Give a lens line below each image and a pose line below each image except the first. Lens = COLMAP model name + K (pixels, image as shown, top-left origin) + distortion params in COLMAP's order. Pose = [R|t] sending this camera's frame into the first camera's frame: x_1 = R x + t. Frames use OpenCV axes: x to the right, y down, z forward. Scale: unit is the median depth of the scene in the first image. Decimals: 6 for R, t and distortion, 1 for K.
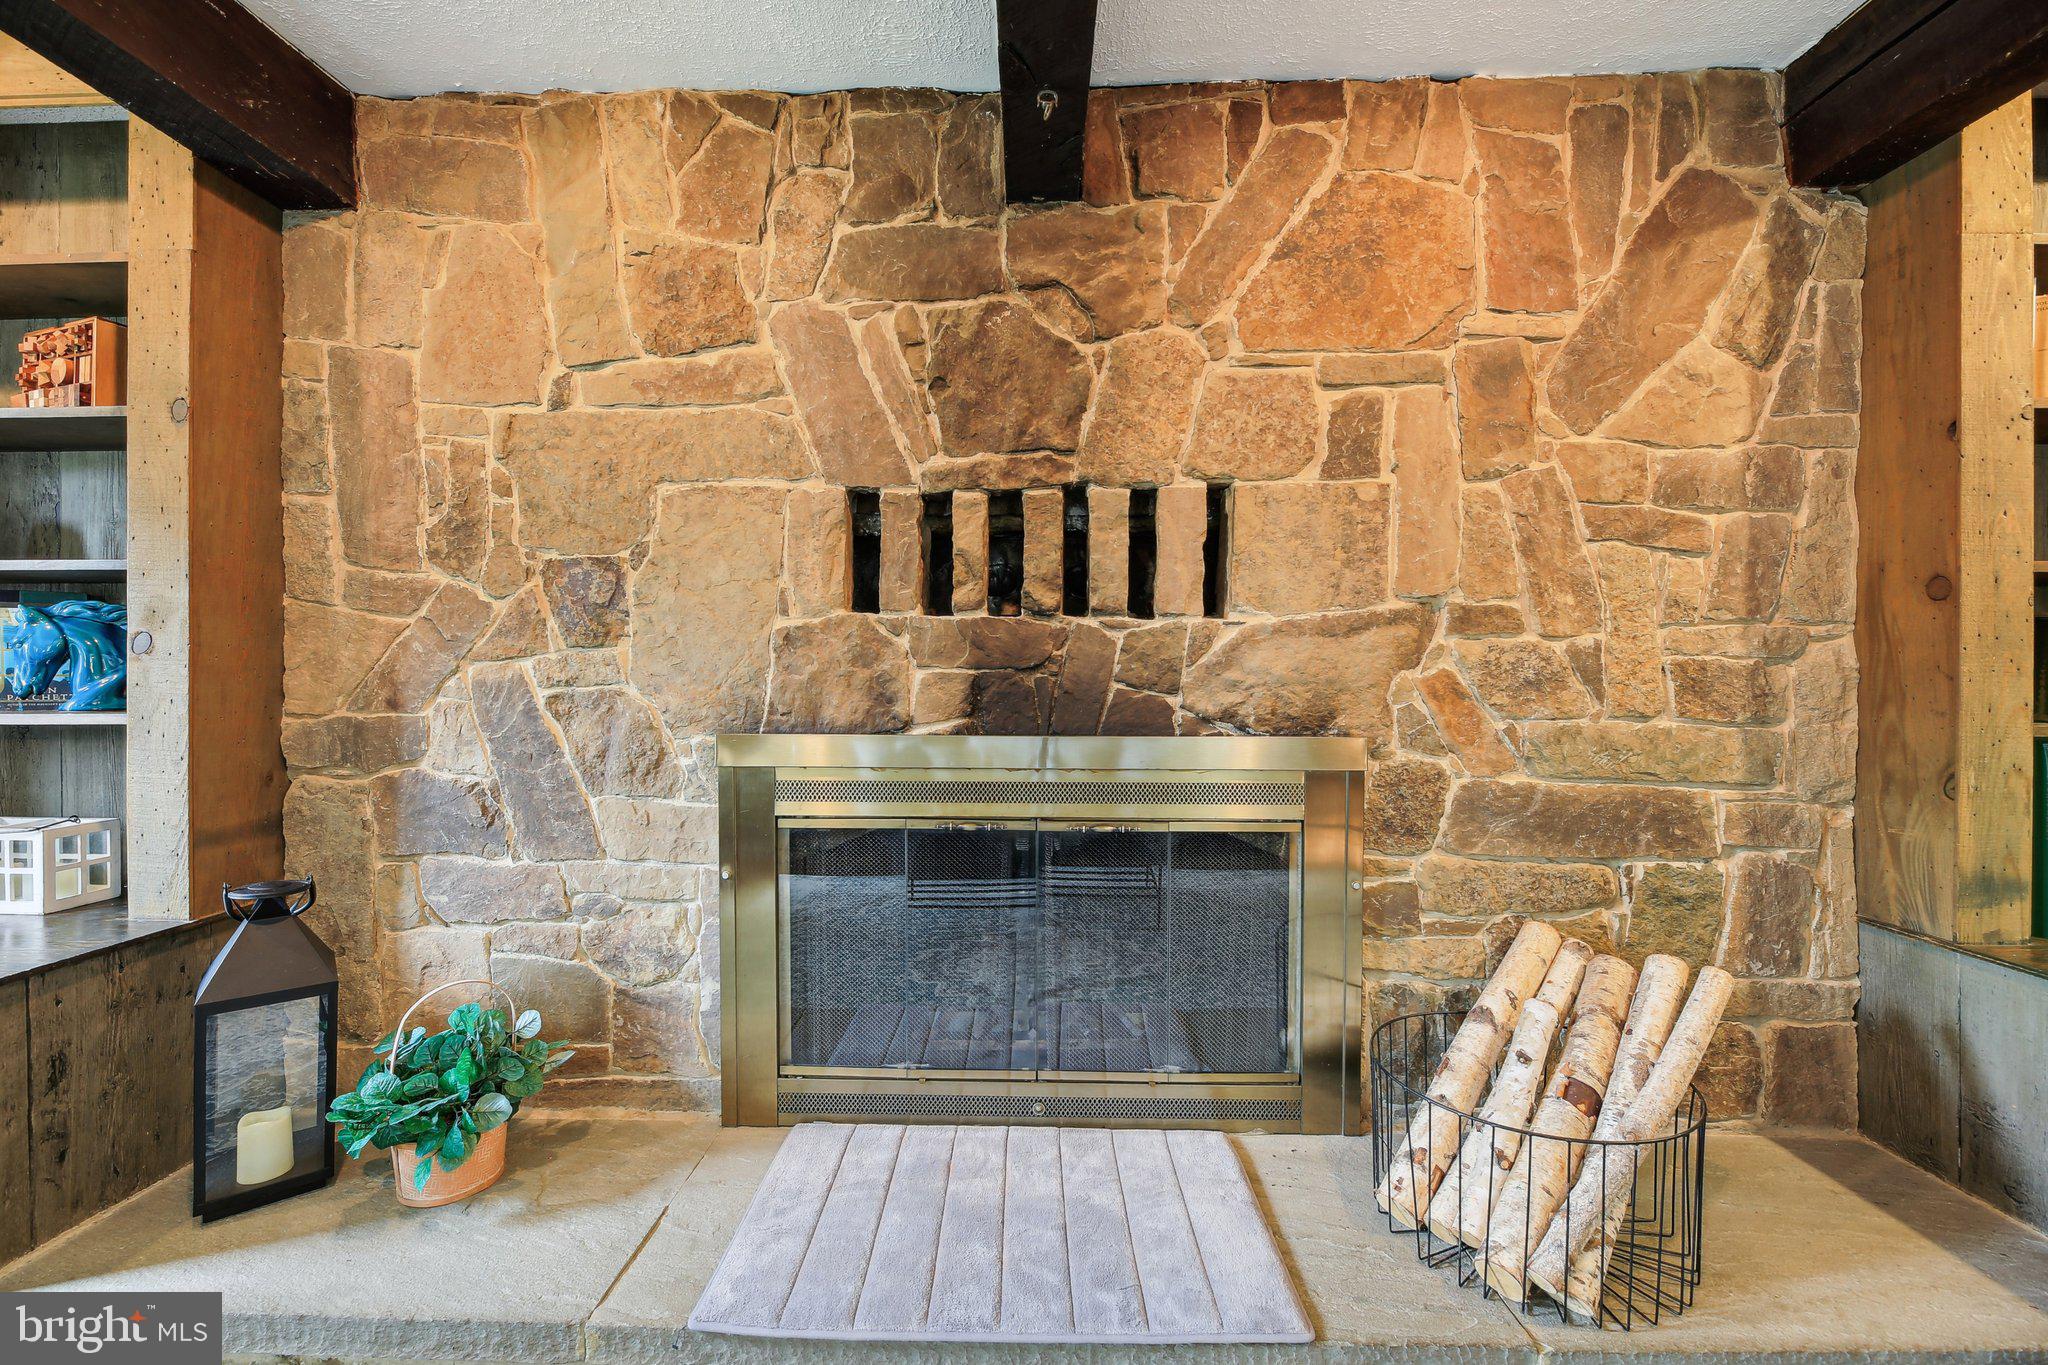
lens RADIAL K [[857.0, 0, 1022.2], [0, 857.0, 677.9], [0, 0, 1]] dist [0.001311, -0.004360]
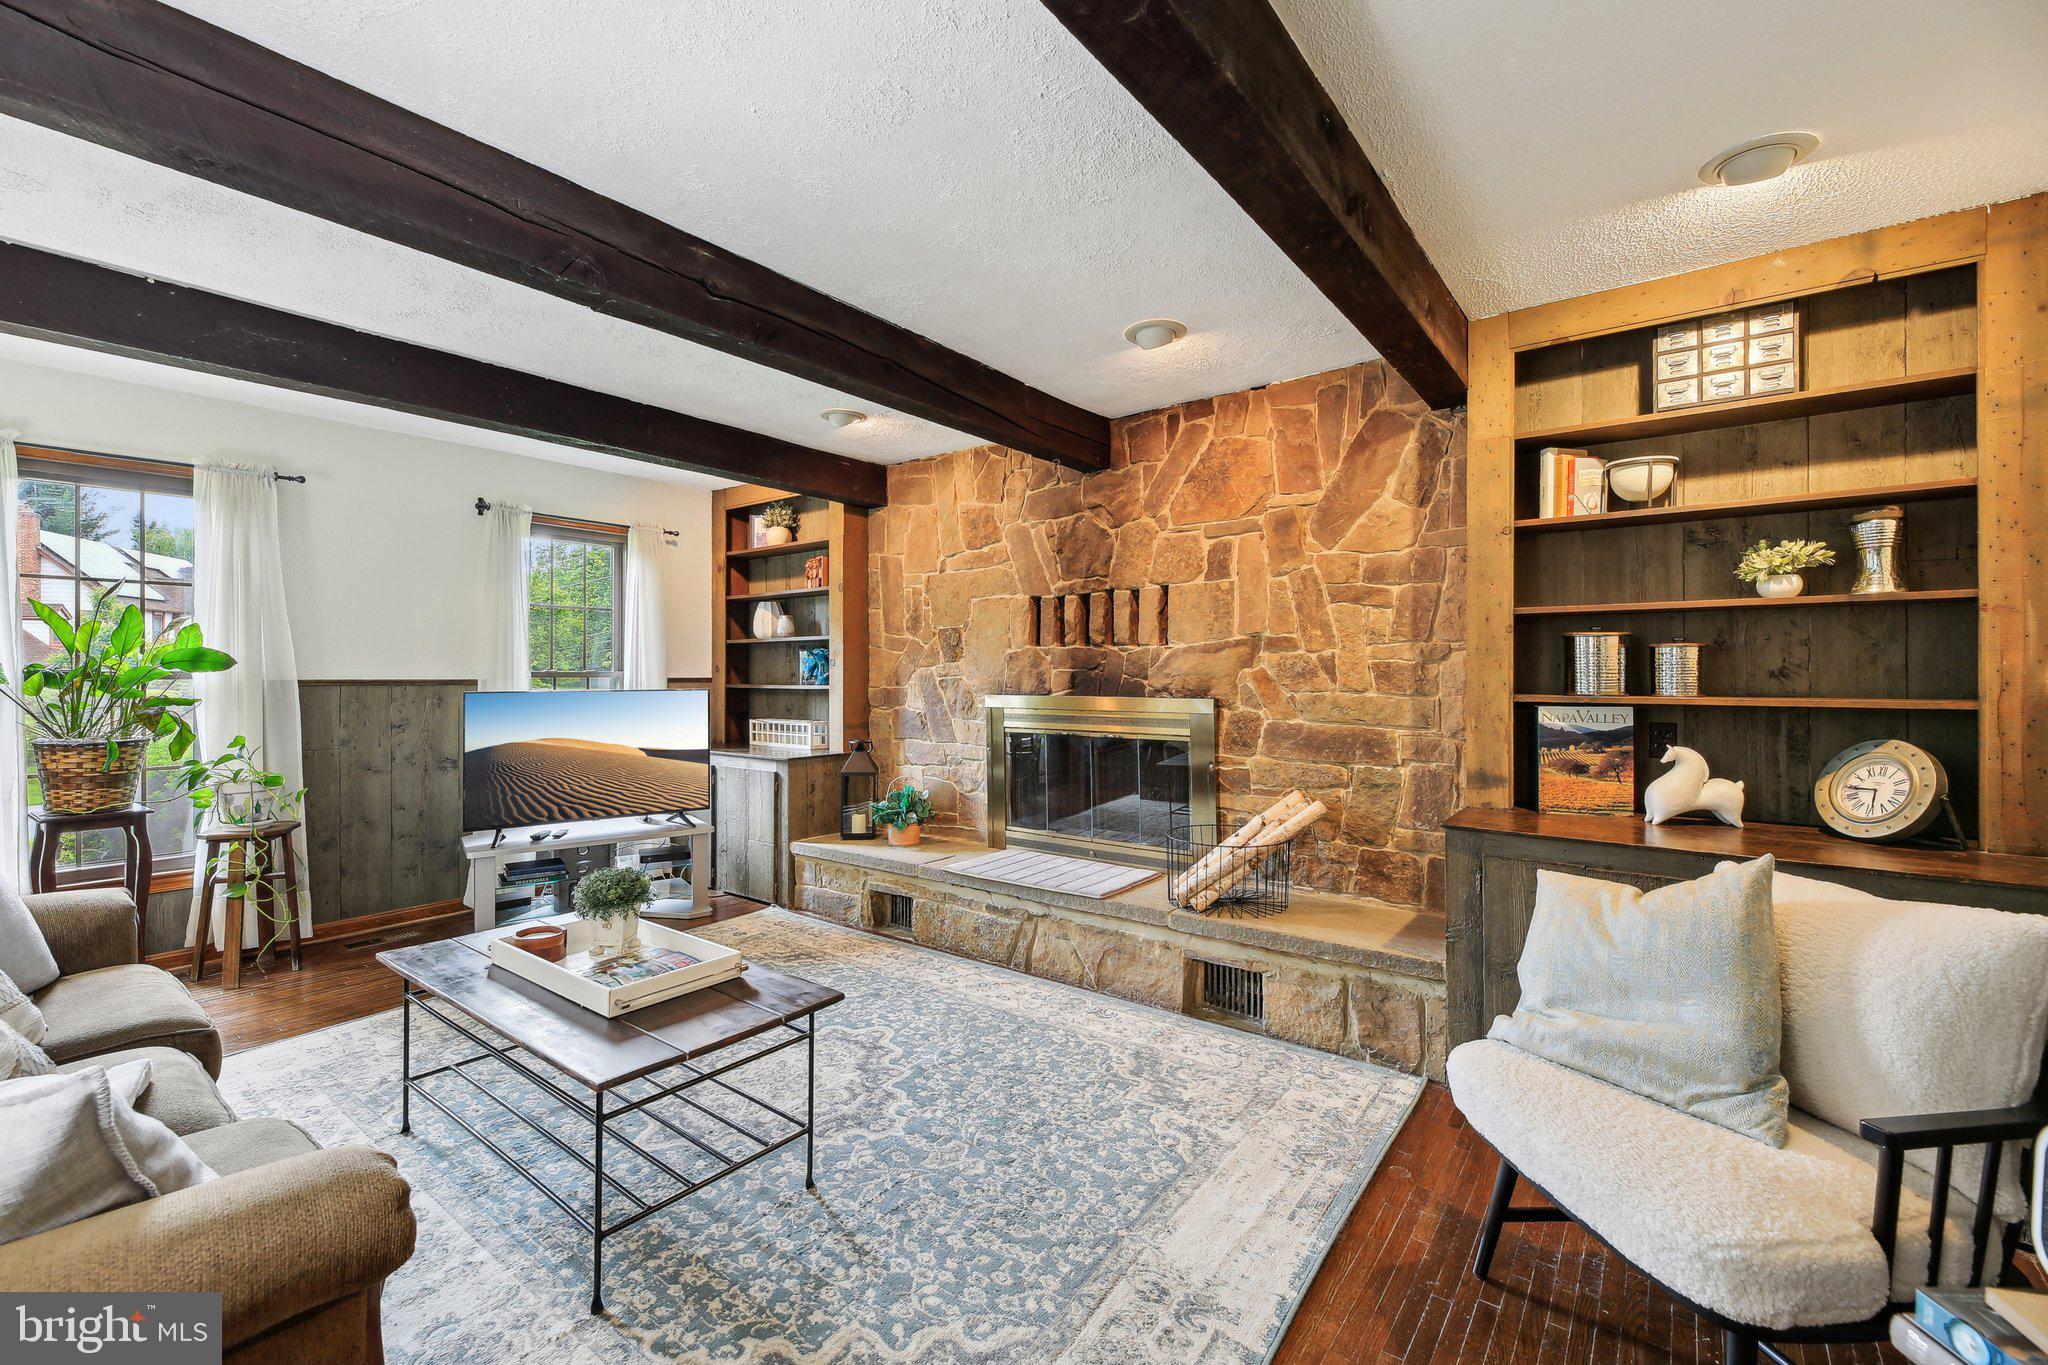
lens RADIAL K [[857.0, 0, 1010.7], [0, 857.0, 678.8], [0, 0, 1]] dist [0.001311, -0.004360]
pose [[0.806150, 0.000258, -0.591711, 1.239889], [-0.003358, 0.999986, -0.004139, 0.027624], [0.591702, 0.005324, 0.806140, -1.048270]]
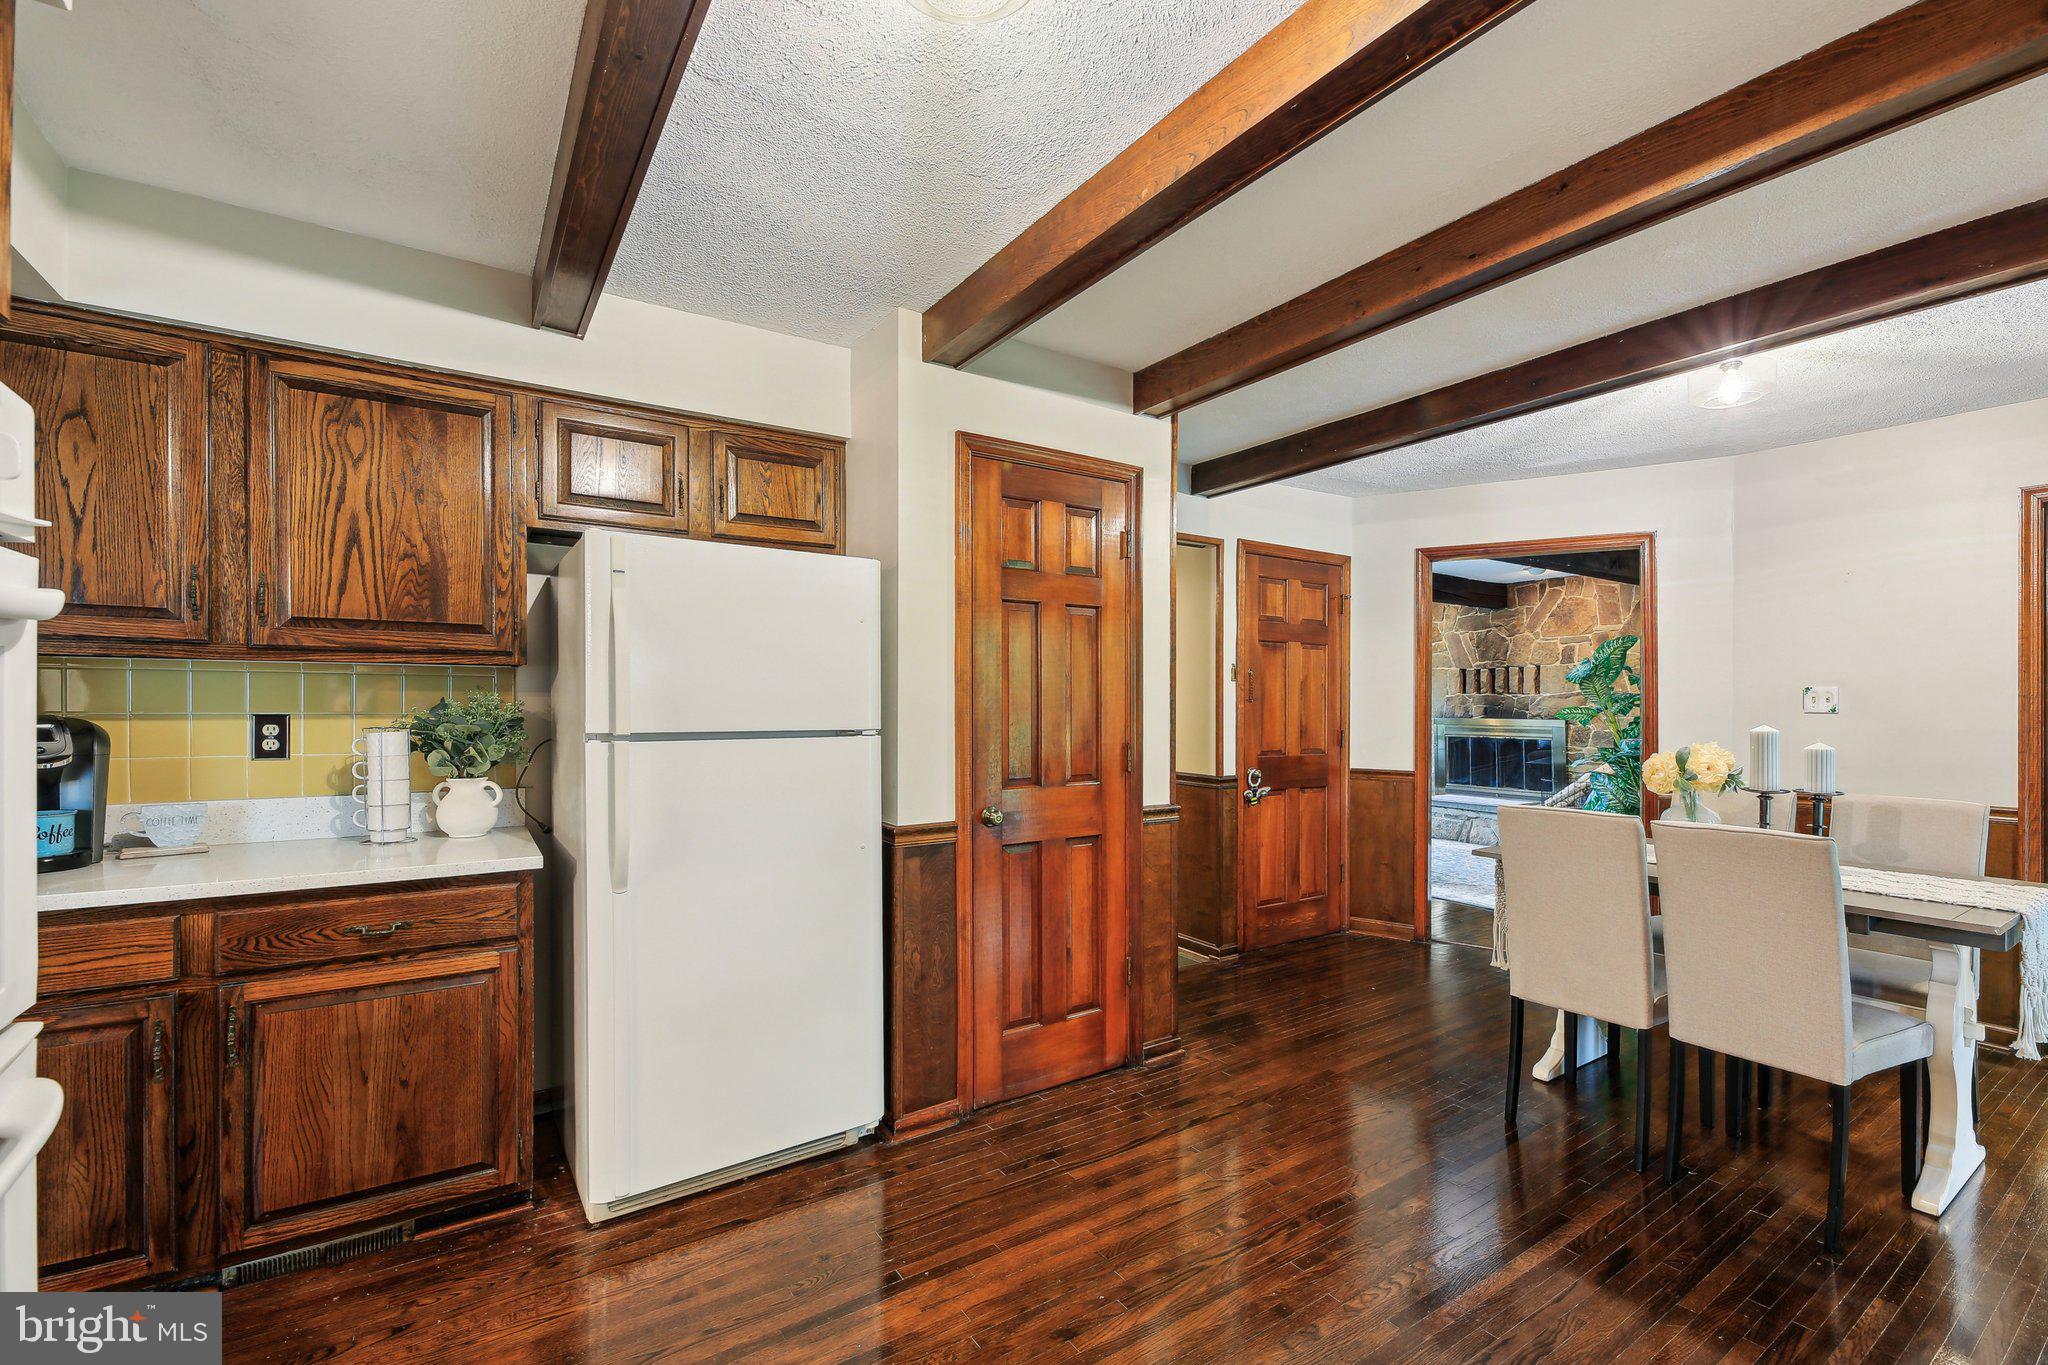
lens RADIAL K [[857.0, 0, 1015.5], [0, 857.0, 703.9], [0, 0, 1]] dist [0.001311, -0.004360]
pose [[0.555960, 0.000026, -0.831209, 2.542337], [-0.002877, 0.999994, -0.001893, -0.000932], [0.831204, 0.003444, 0.555956, -3.978862]]
